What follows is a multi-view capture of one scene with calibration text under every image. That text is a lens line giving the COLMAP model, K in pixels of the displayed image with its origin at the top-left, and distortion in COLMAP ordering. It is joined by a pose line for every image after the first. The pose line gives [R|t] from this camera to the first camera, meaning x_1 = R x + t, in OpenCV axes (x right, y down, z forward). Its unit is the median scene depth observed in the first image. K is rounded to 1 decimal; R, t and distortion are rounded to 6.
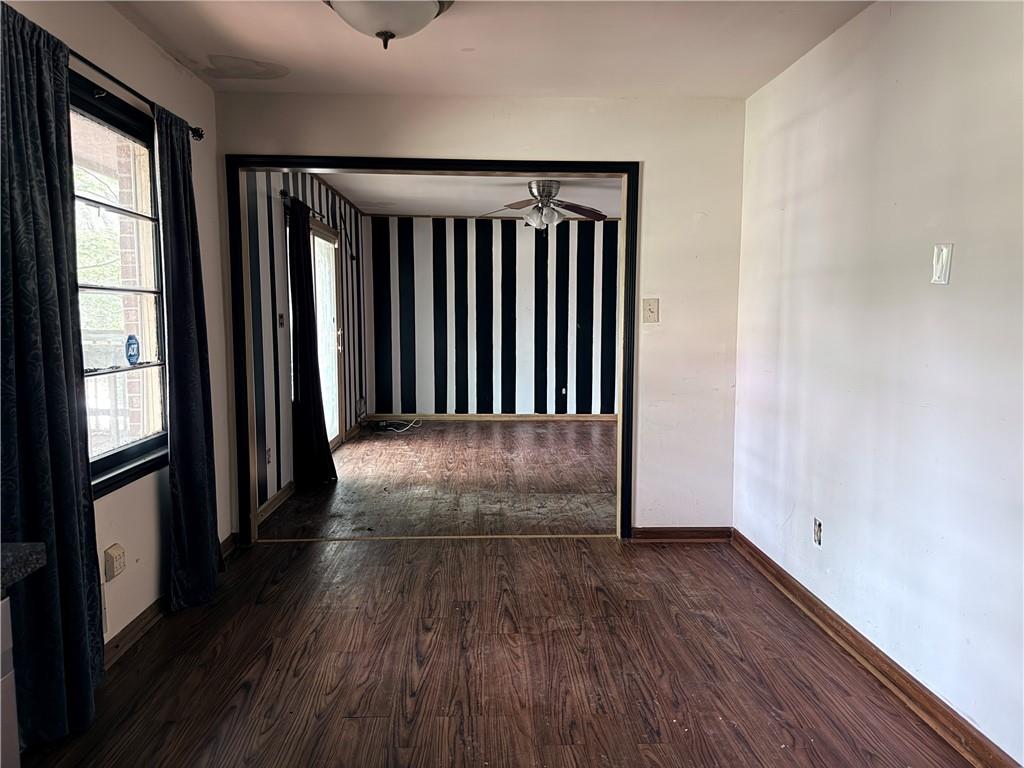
lens RADIAL K [[714.1, 0, 515.8], [0, 714.1, 390.1], [0, 0, 1]] dist [0.013574, -0.014485]
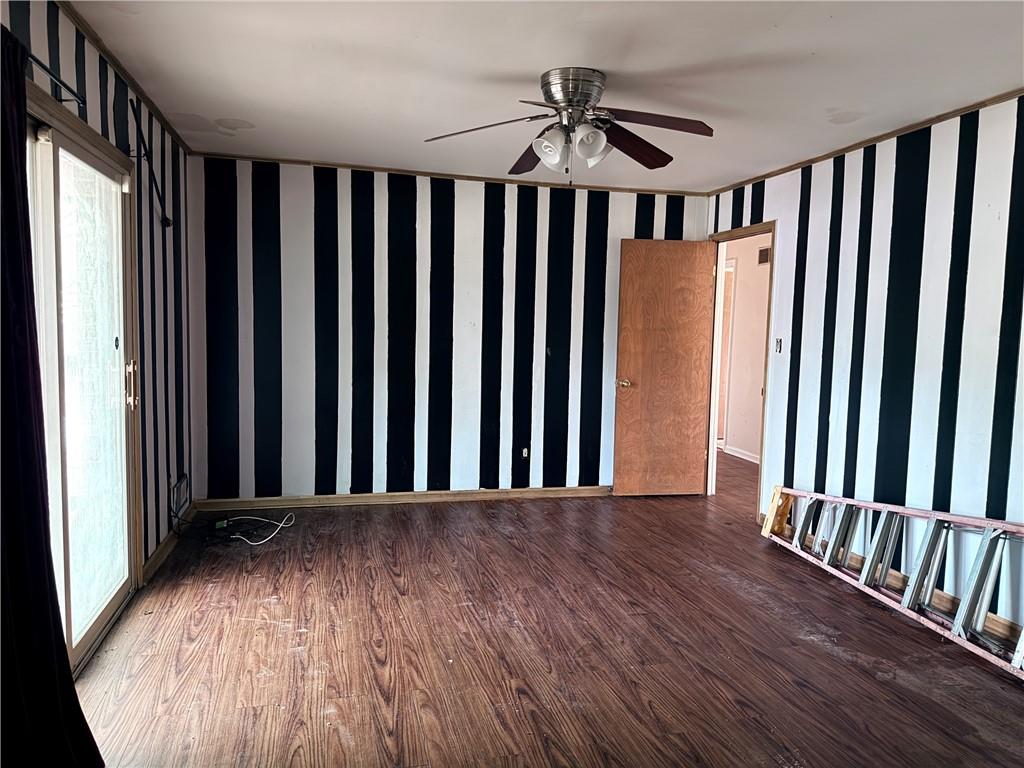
lens RADIAL K [[714.1, 0, 511.7], [0, 714.1, 374.3], [0, 0, 1]] dist [0.013574, -0.014485]
pose [[0.978390, 0.003471, 0.206737, -0.077928], [0.003308, 0.999468, -0.032436, -0.048548], [-0.206740, 0.032419, 0.977859, 0.388345]]
